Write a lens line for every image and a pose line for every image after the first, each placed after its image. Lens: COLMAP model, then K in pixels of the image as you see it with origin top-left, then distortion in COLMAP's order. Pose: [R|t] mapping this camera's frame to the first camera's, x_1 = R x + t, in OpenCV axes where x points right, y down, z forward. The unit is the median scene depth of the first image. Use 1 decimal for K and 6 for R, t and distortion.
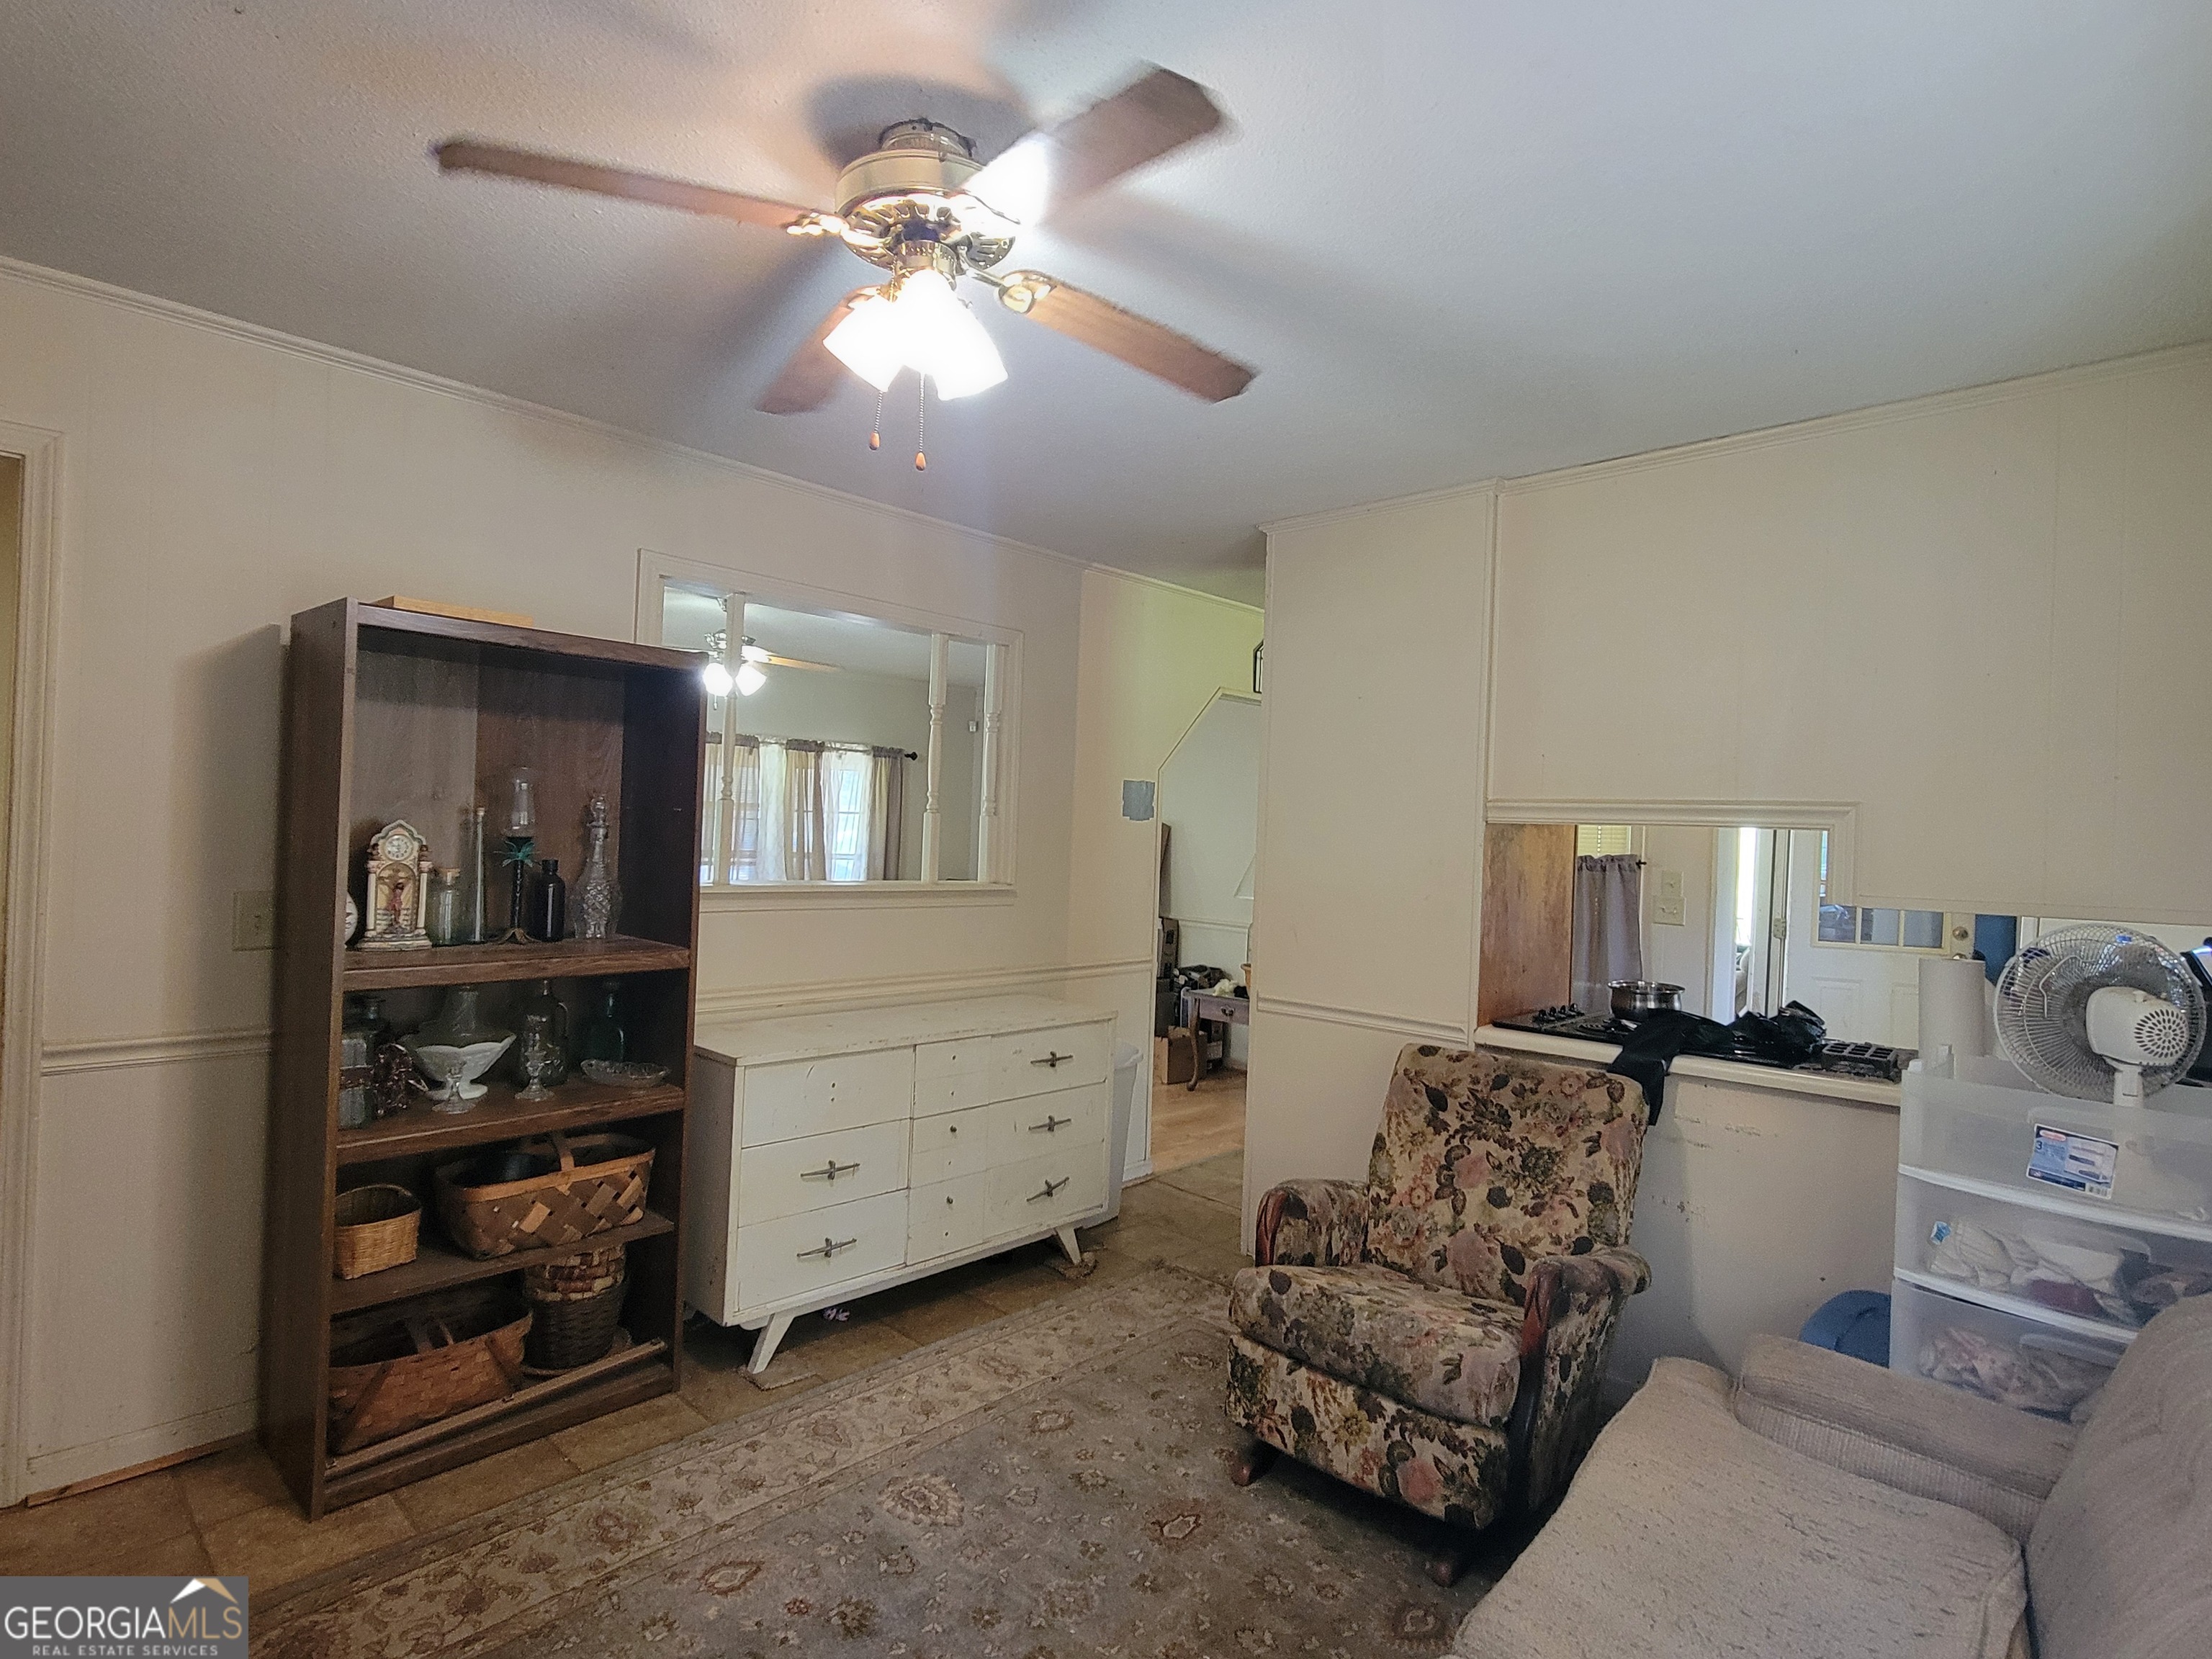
lens RADIAL K [[1179.1, 0, 1098.0], [0, 1179.1, 832.3], [0, 0, 1]] dist [0.007682, -0.002021]
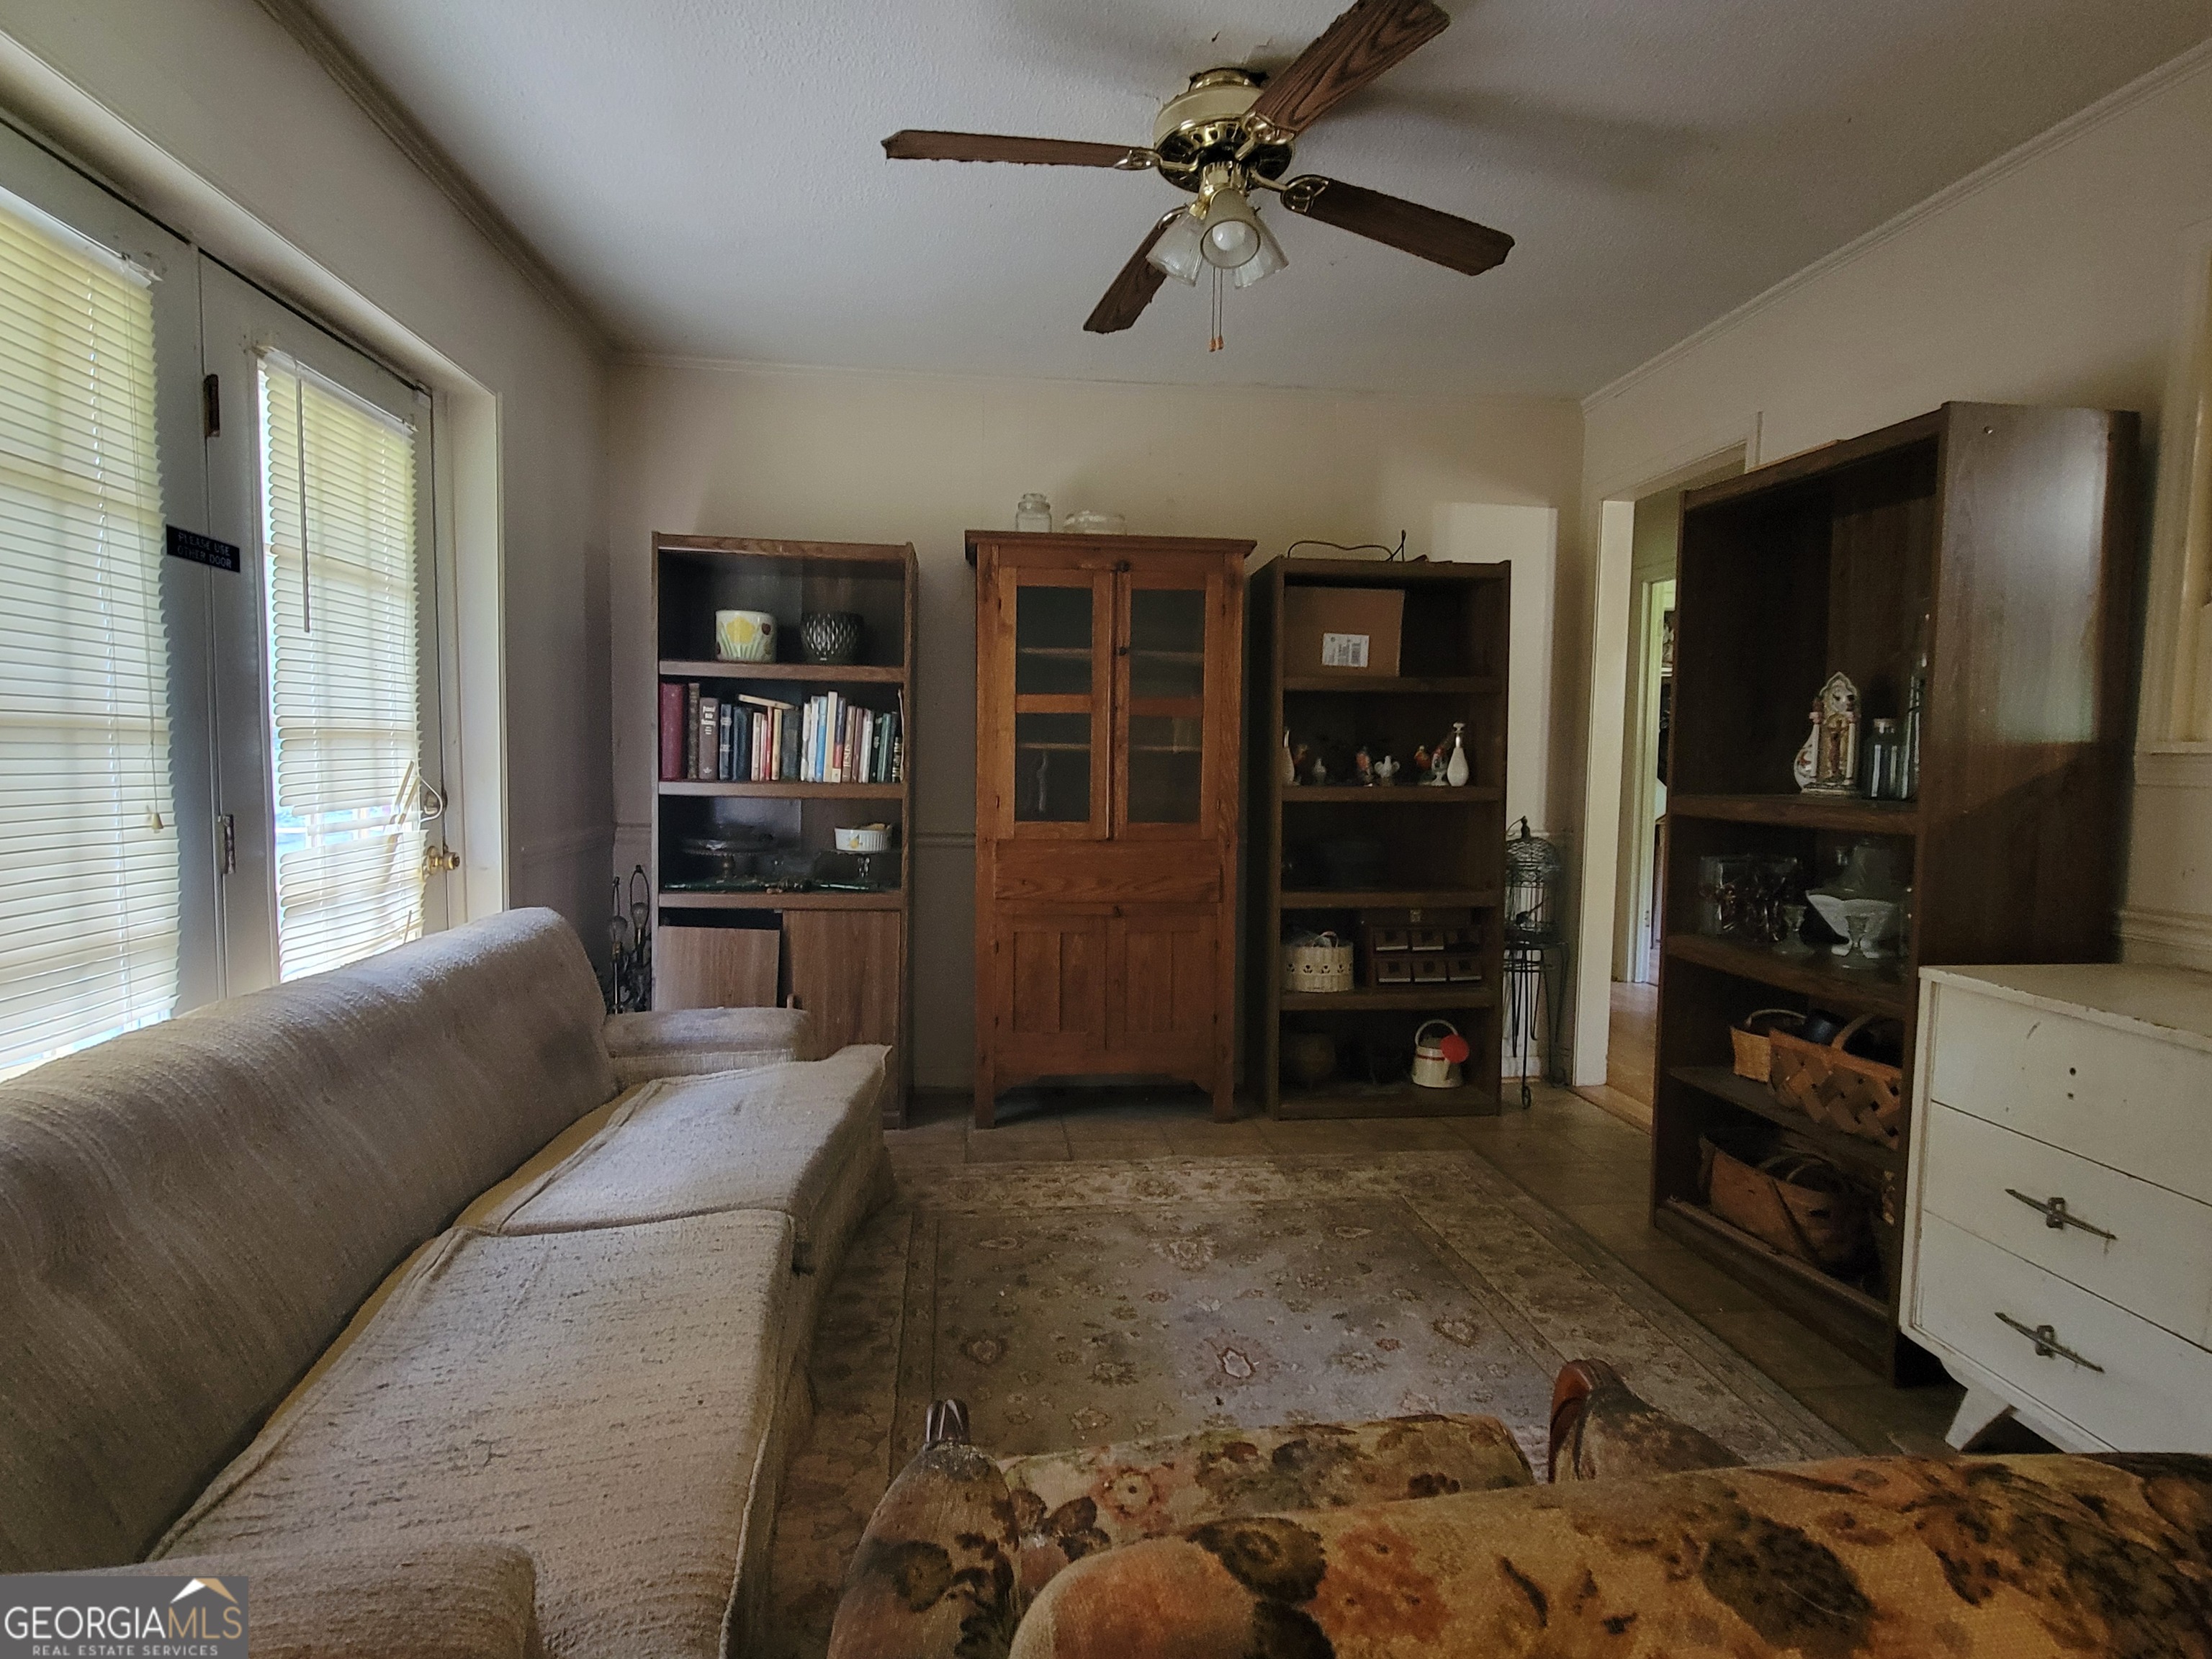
lens RADIAL K [[1219.1, 0, 1103.9], [0, 1219.1, 840.8], [0, 0, 1]] dist [0.010361, -0.000618]
pose [[-0.636251, 0.014780, -0.771341, 0.607264], [-0.040779, 0.997774, 0.052755, 0.100749], [0.770404, 0.065020, -0.634232, 1.135177]]
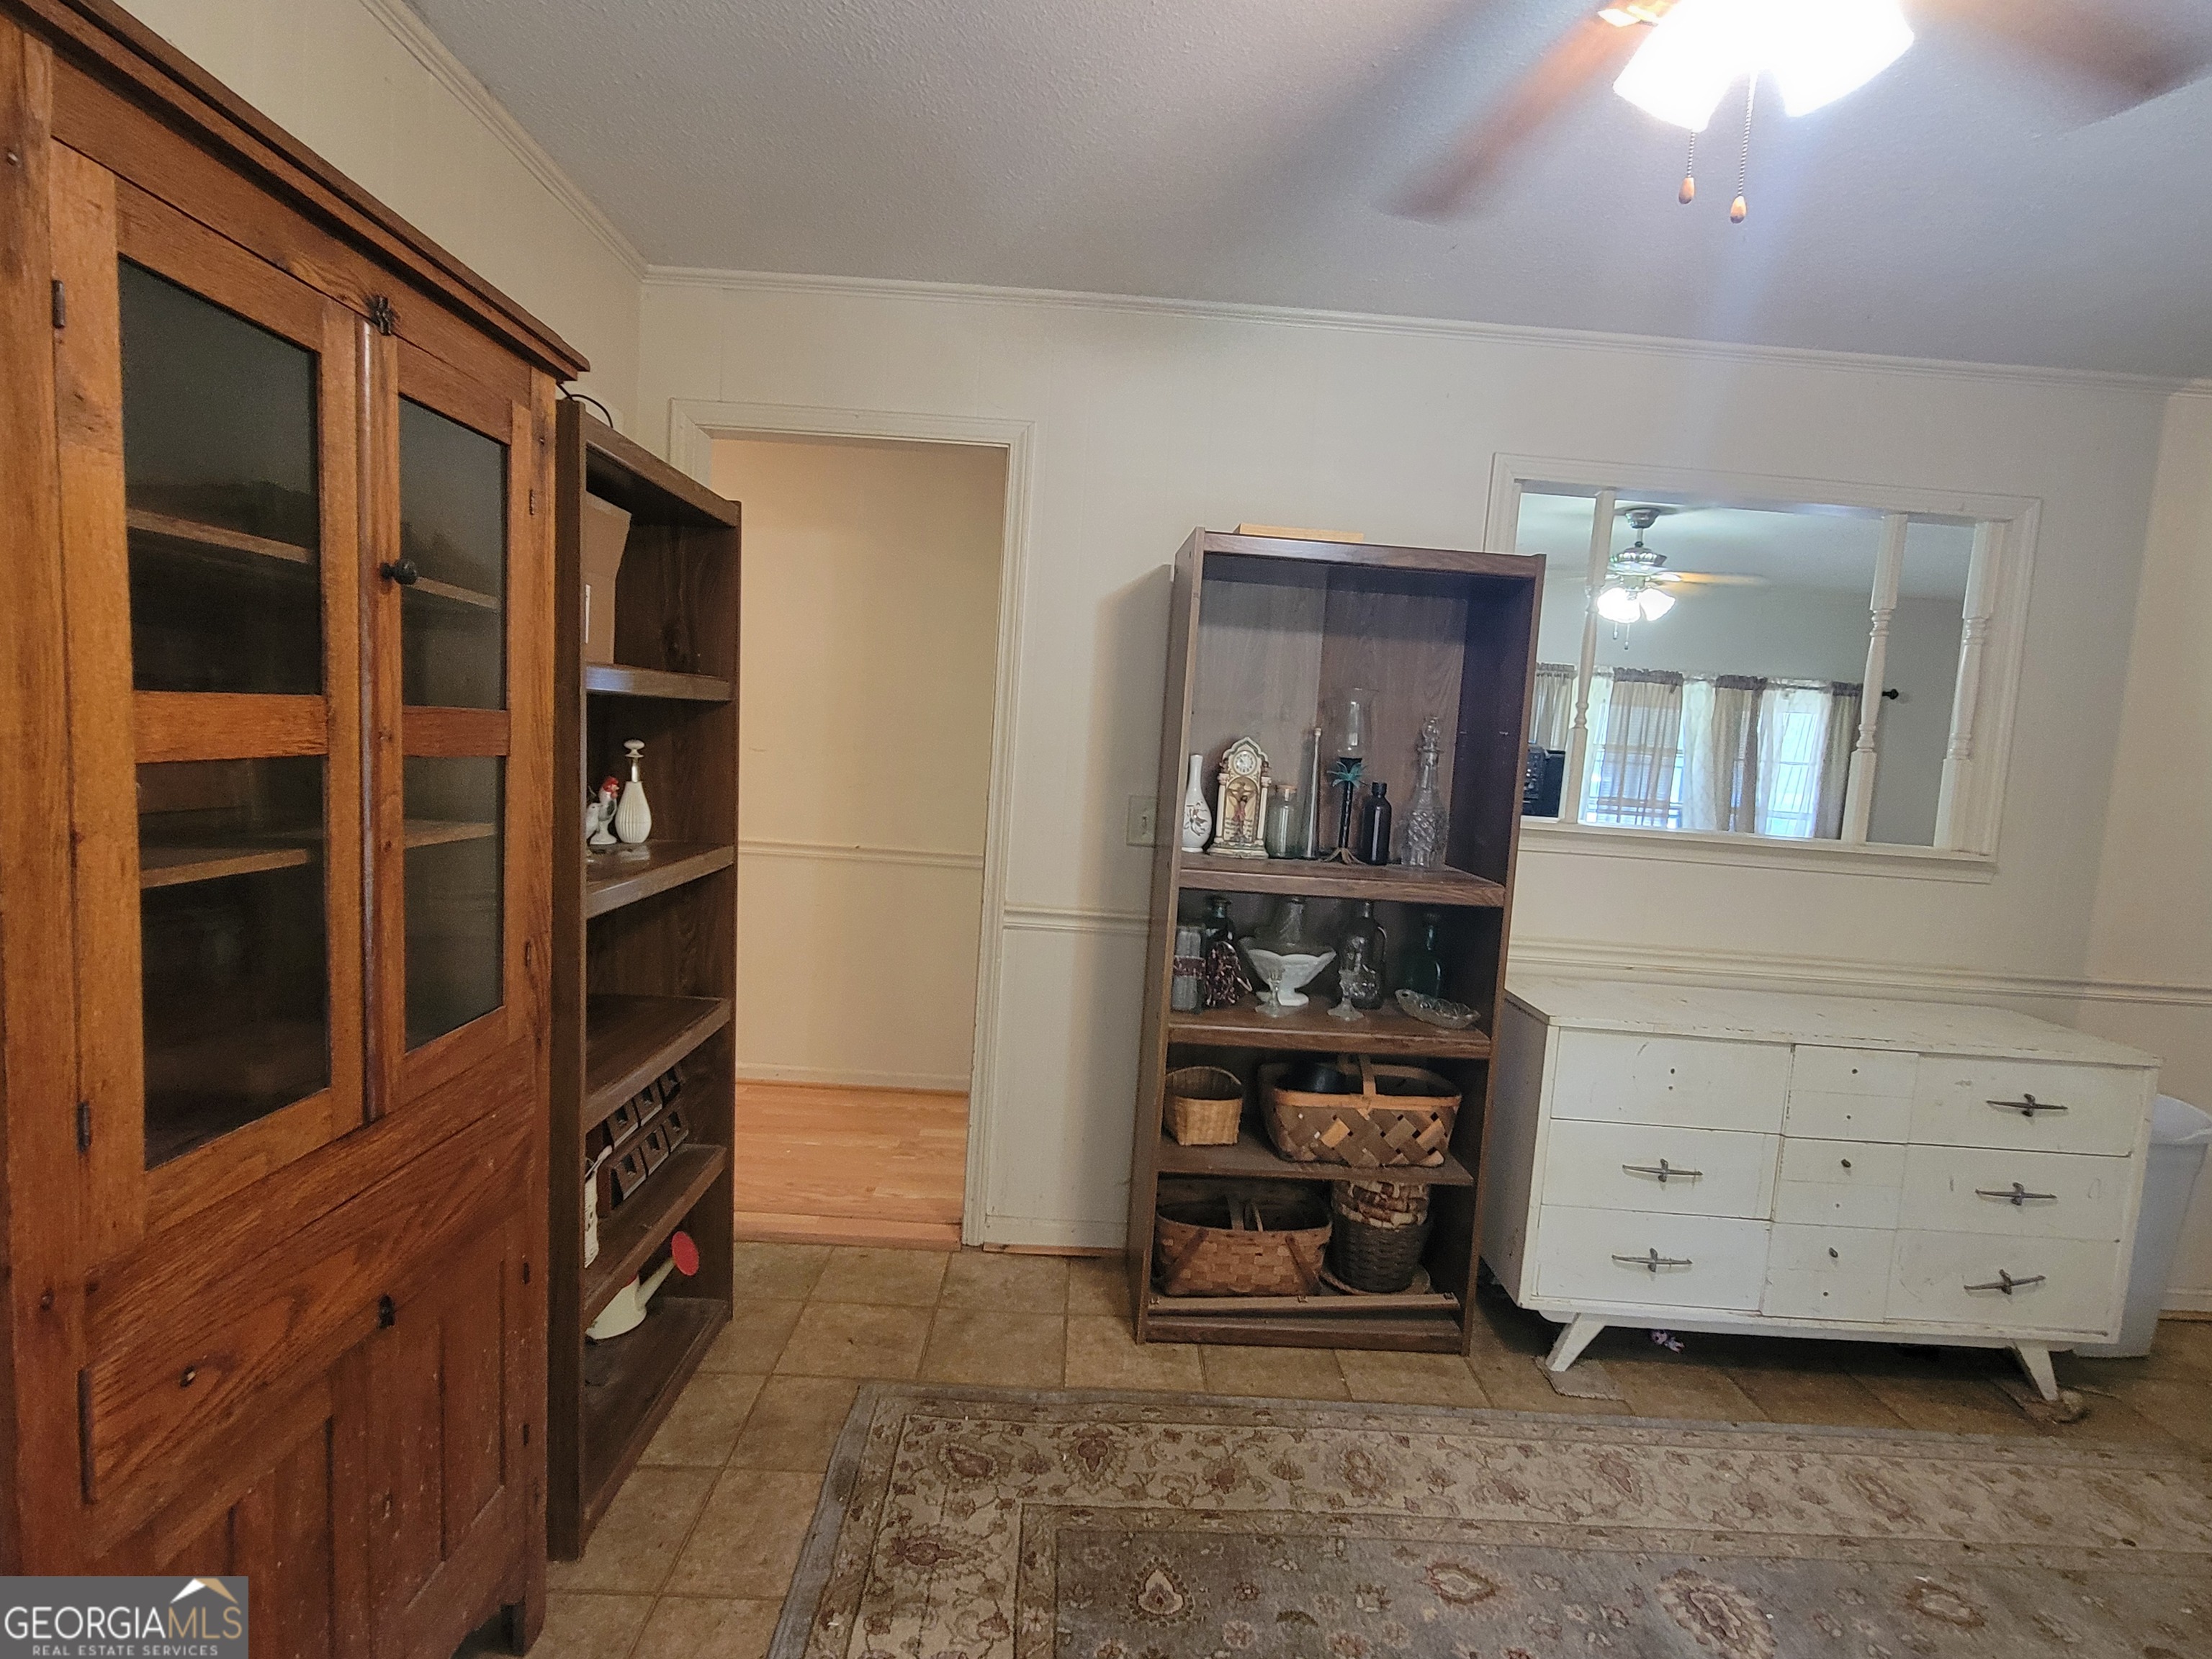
lens RADIAL K [[1140.4, 0, 1164.2], [0, 1140.4, 834.8], [0, 0, 1]] dist [0.013289, -0.003428]
pose [[0.713547, 0.070457, -0.697055, 0.079525], [-0.047585, 0.997507, 0.052116, 0.026135], [0.698989, -0.004018, 0.715121, 0.194262]]
